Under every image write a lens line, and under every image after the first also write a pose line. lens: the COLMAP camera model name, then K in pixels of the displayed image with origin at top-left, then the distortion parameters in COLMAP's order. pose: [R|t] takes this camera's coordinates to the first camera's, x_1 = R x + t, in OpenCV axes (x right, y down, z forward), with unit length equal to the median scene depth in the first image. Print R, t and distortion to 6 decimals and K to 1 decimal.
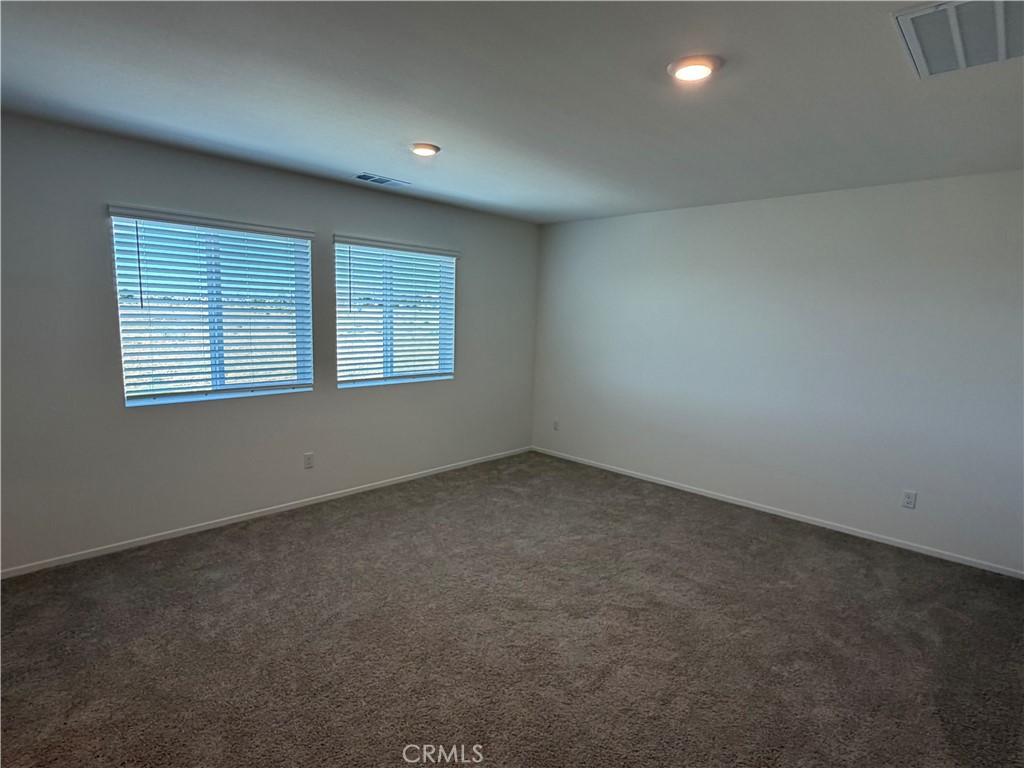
lens RADIAL K [[531.7, 0, 508.4], [0, 531.7, 386.7], [0, 0, 1]] dist [-0.005947, 0.000226]
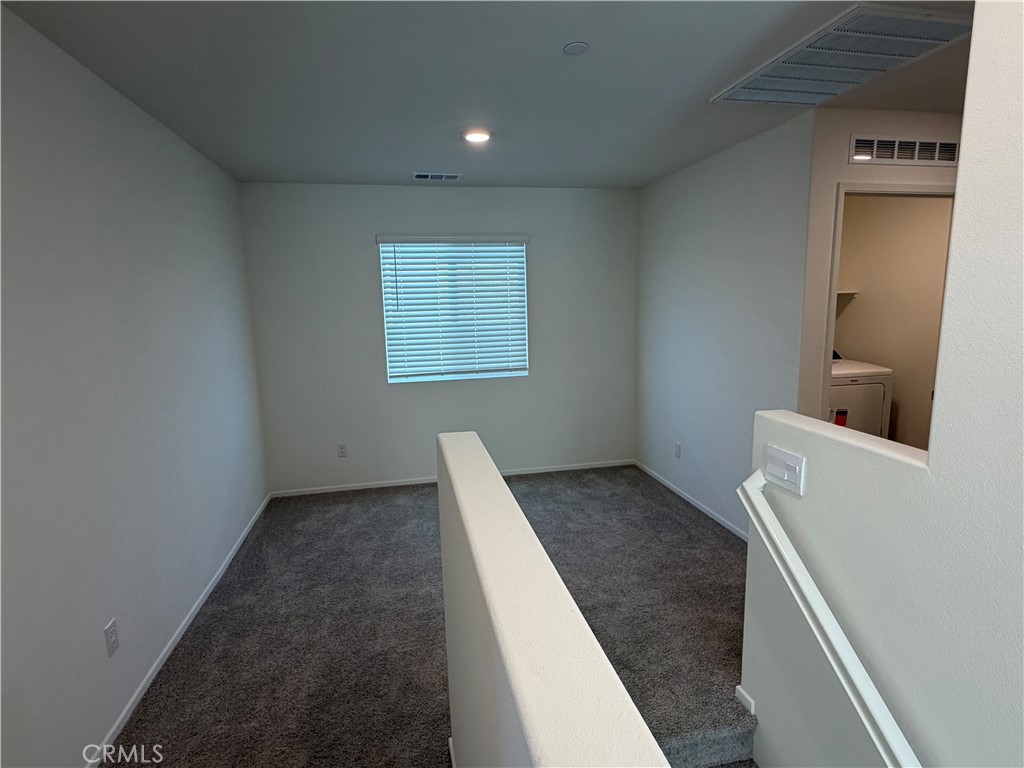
lens RADIAL K [[531.7, 0, 508.4], [0, 531.7, 386.7], [0, 0, 1]] dist [-0.005947, 0.000226]
pose [[0.823024, 0.049963, -0.565805, 0.460515], [-0.026928, 0.998436, 0.048996, -0.047171], [0.567368, -0.025089, 0.823082, 0.260648]]
